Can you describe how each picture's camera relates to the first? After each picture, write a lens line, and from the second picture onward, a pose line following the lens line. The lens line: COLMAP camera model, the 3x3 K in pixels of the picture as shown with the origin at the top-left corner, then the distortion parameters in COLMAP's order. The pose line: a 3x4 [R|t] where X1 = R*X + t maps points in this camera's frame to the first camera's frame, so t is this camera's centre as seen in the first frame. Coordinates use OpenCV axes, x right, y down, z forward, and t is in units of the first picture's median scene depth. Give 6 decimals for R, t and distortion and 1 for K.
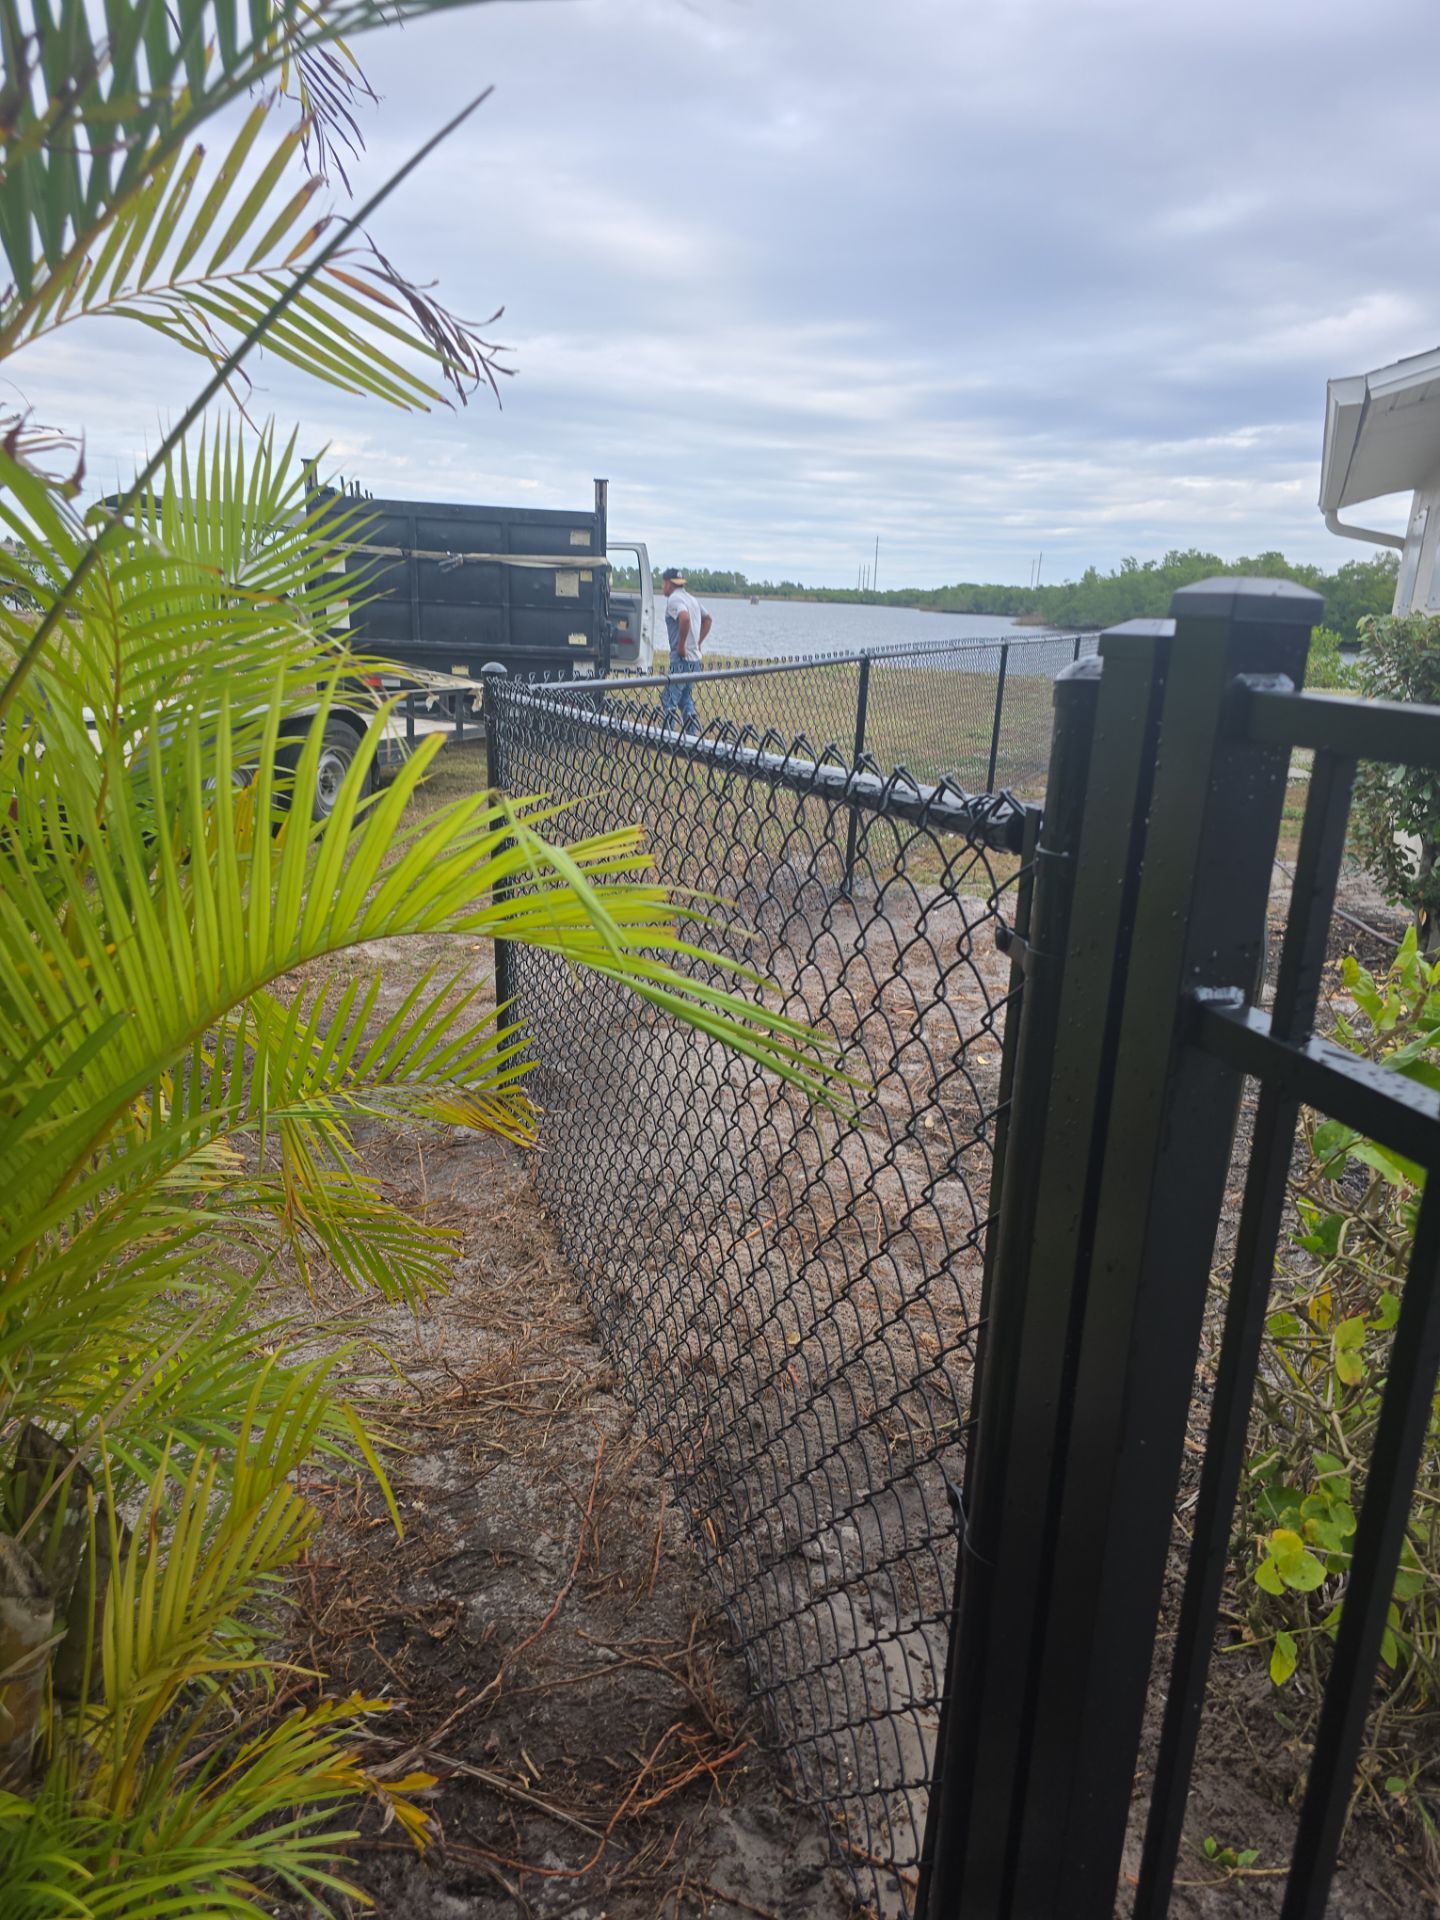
lens RADIAL K [[1307.0, 0, 768.8], [0, 1307.0, 961.3], [0, 0, 1]] dist [0.042353, 0.000557]
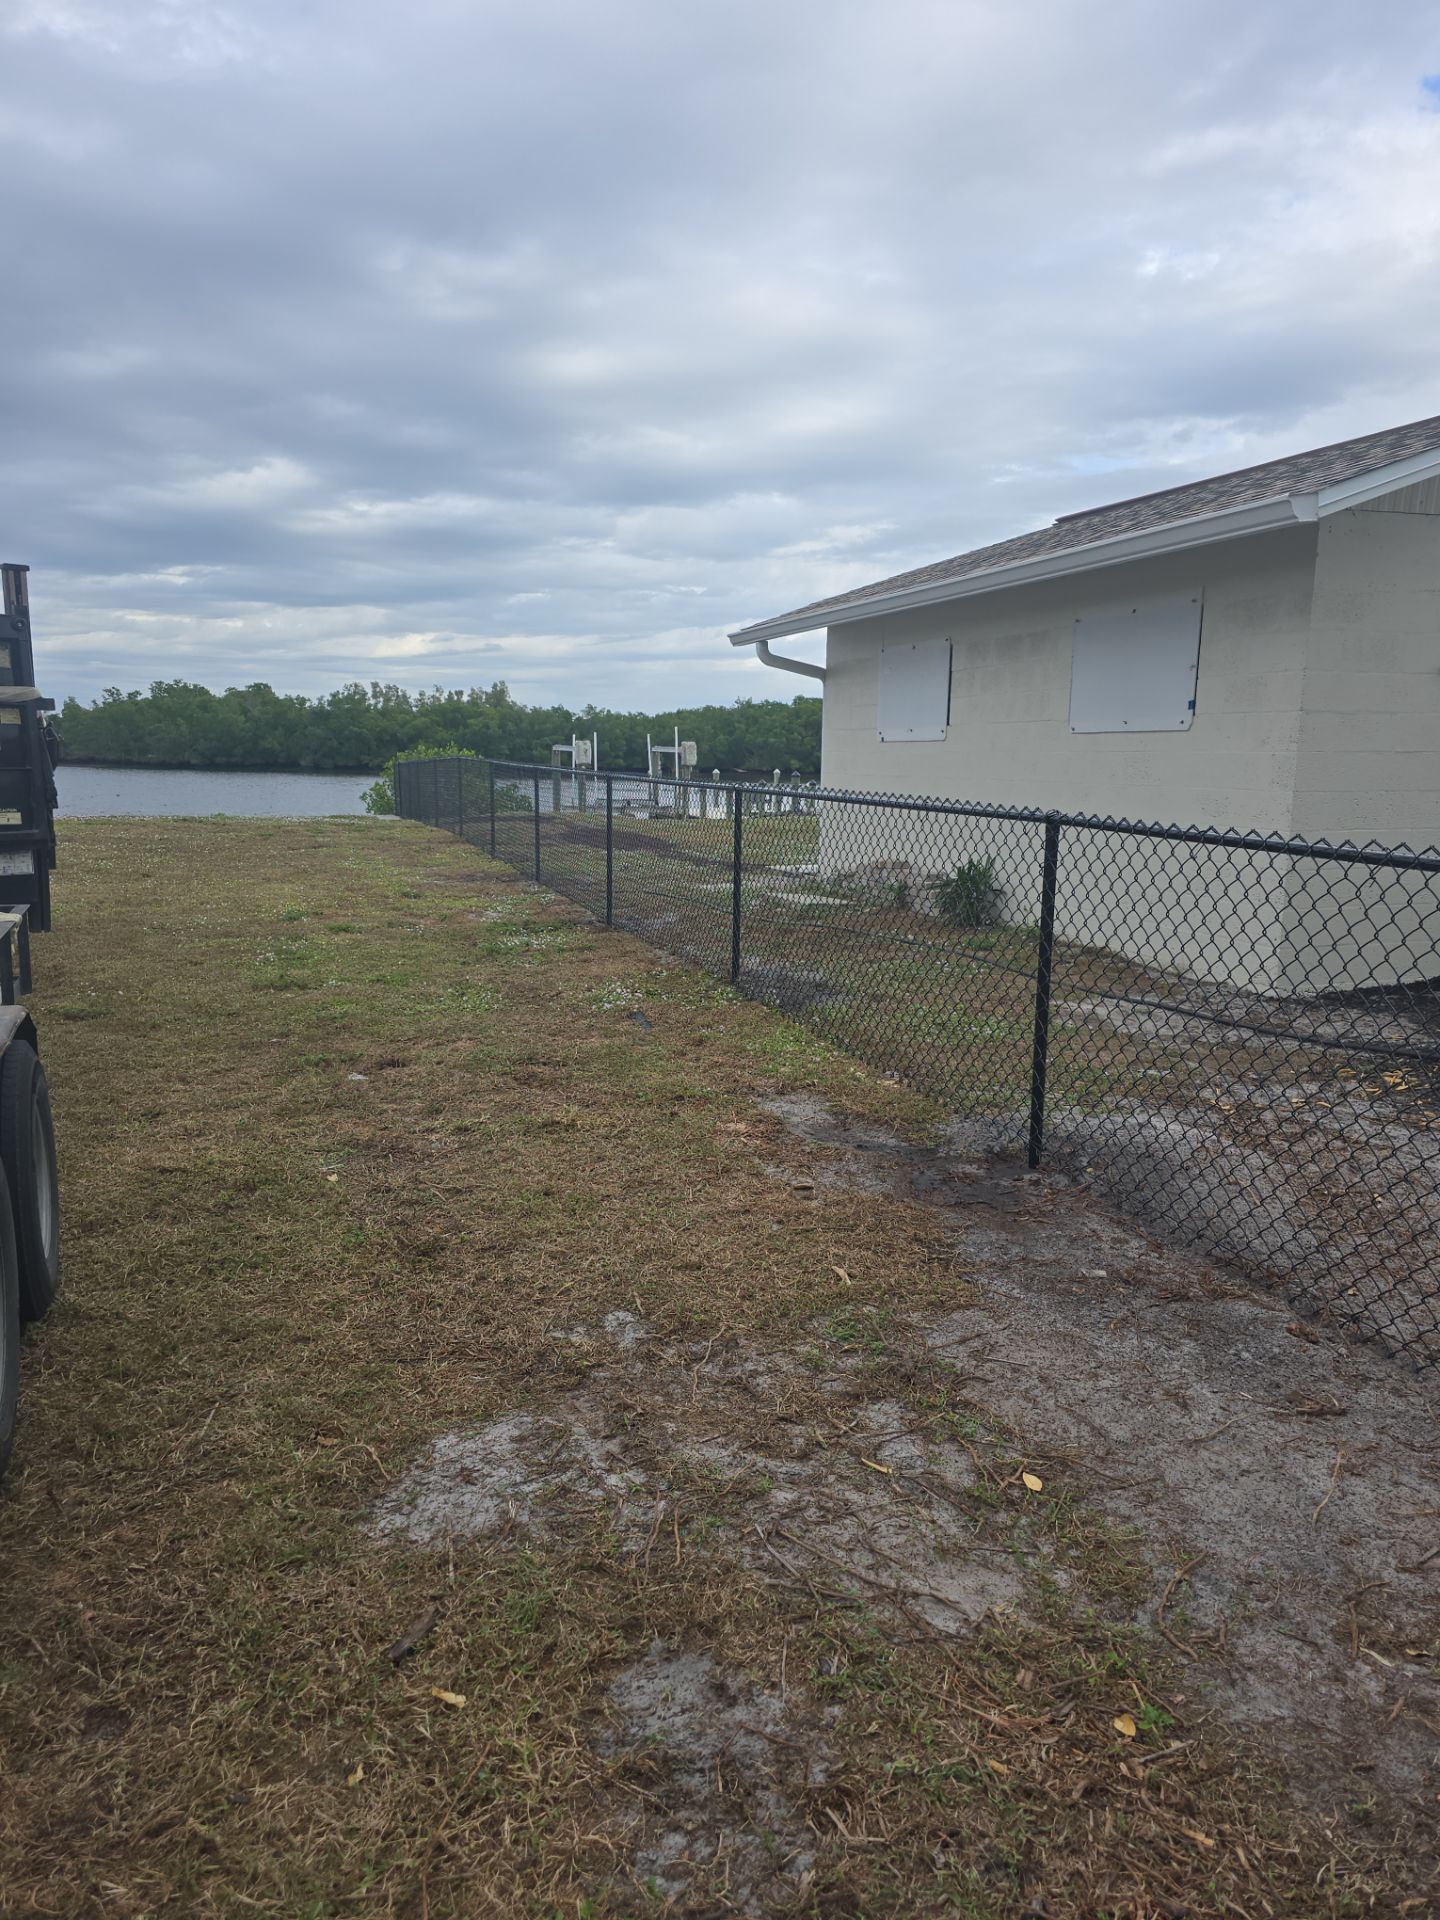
lens RADIAL K [[1278.7, 0, 724.2], [0, 1278.7, 960.9], [0, 0, 1]] dist [0.070819, -0.056445]
pose [[0.759678, -0.140537, 0.634932, -0.359778], [0.196842, 0.980260, -0.018544, -0.122294], [-0.619792, 0.139069, 0.772345, 0.401369]]
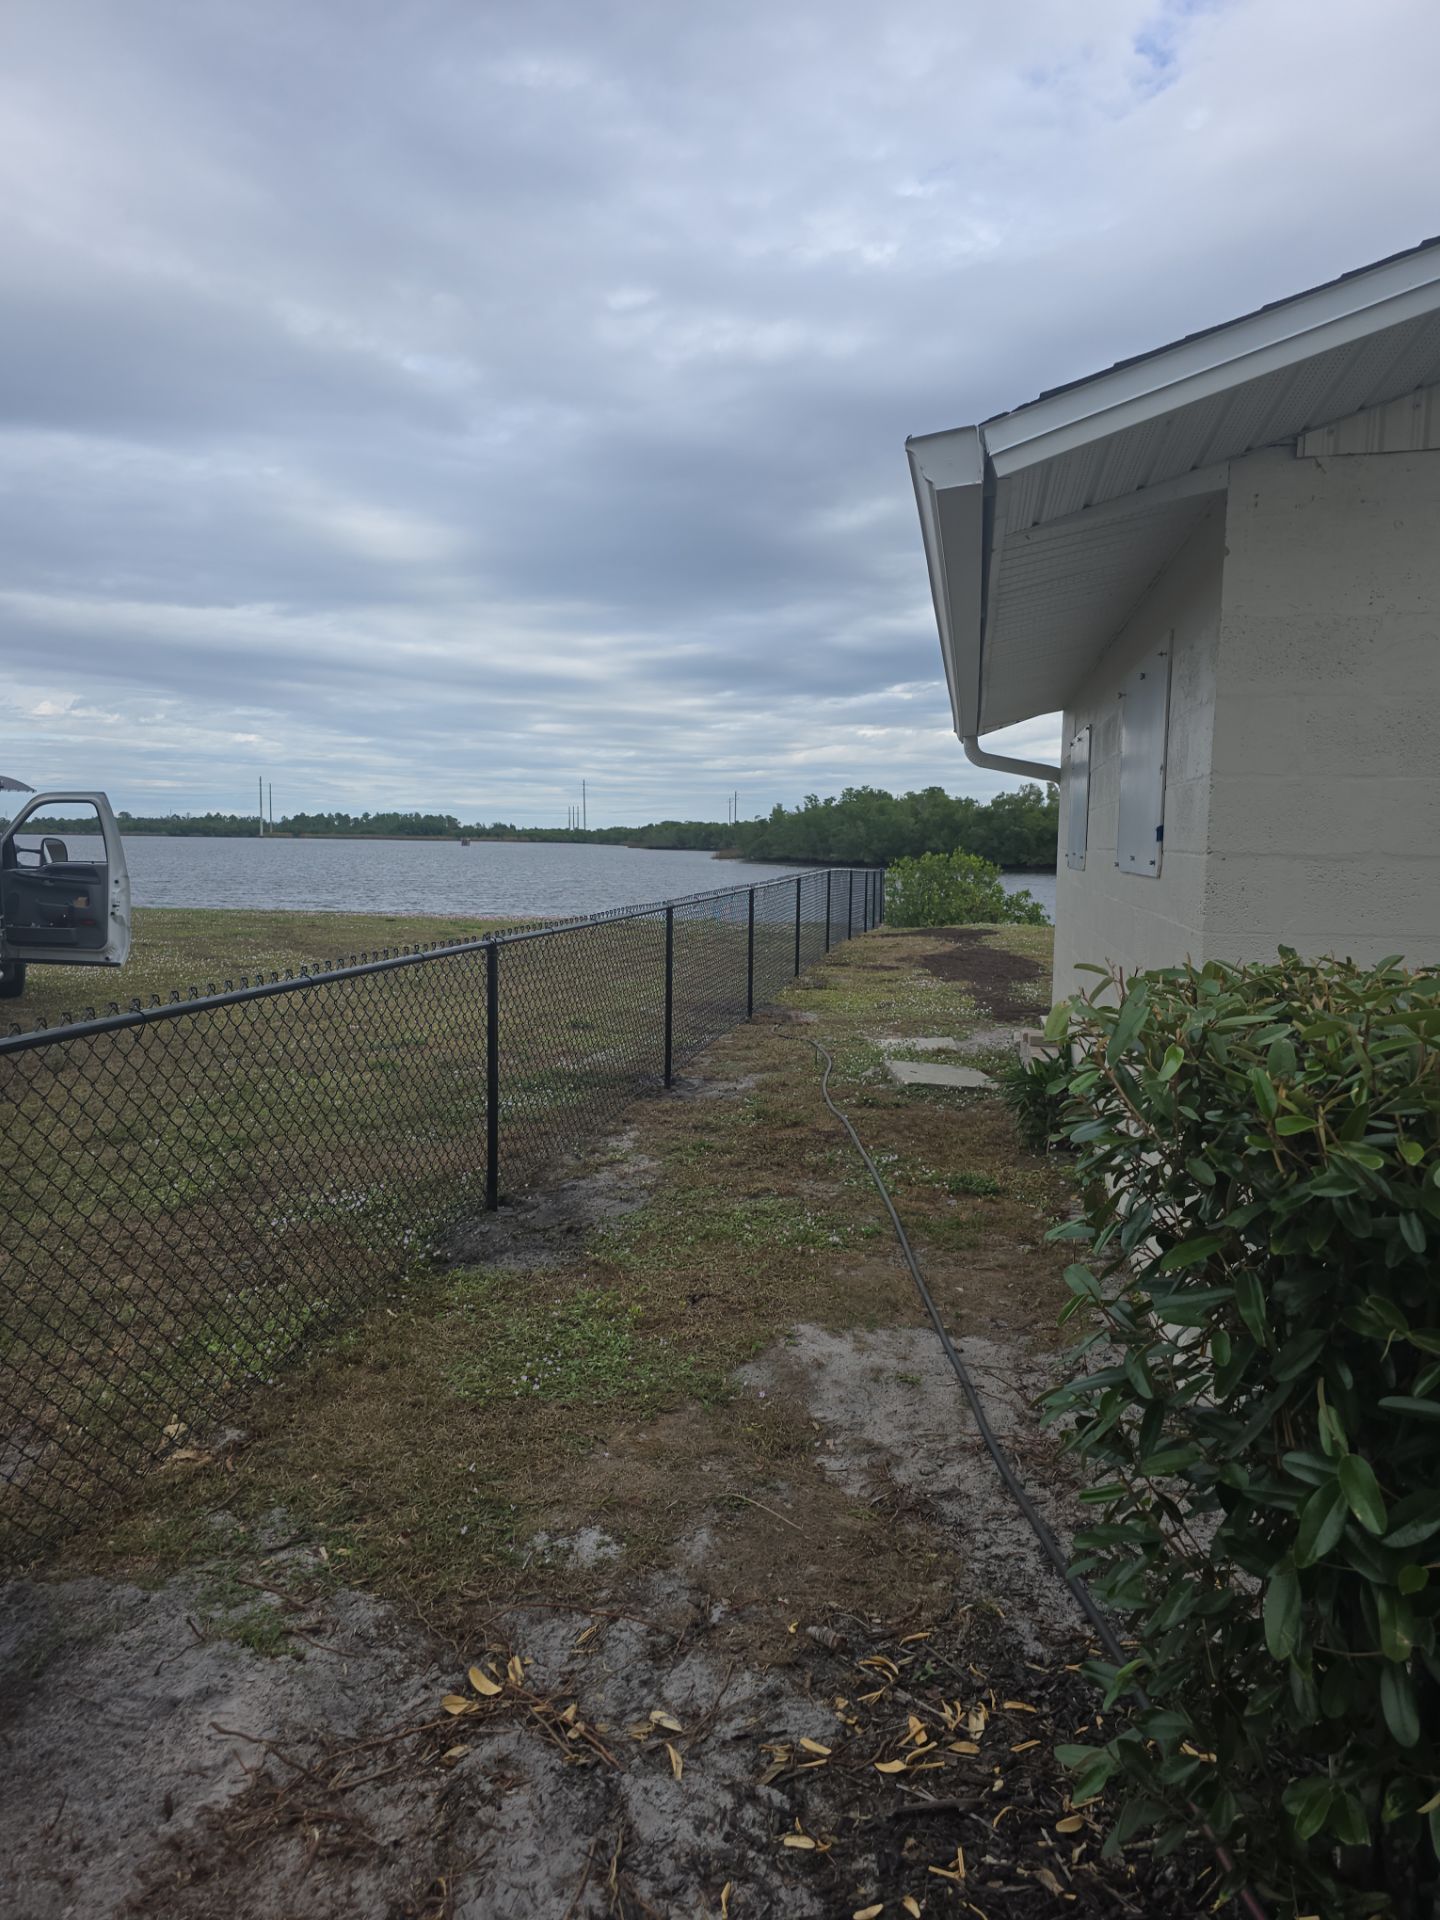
lens RADIAL K [[1278.7, 0, 724.2], [0, 1278.7, 960.9], [0, 0, 1]] dist [0.070819, -0.056445]
pose [[0.982427, -0.048106, 0.180342, 0.183015], [0.078354, 0.983250, -0.164561, -0.129066], [-0.169405, 0.175800, 0.969740, 0.411300]]
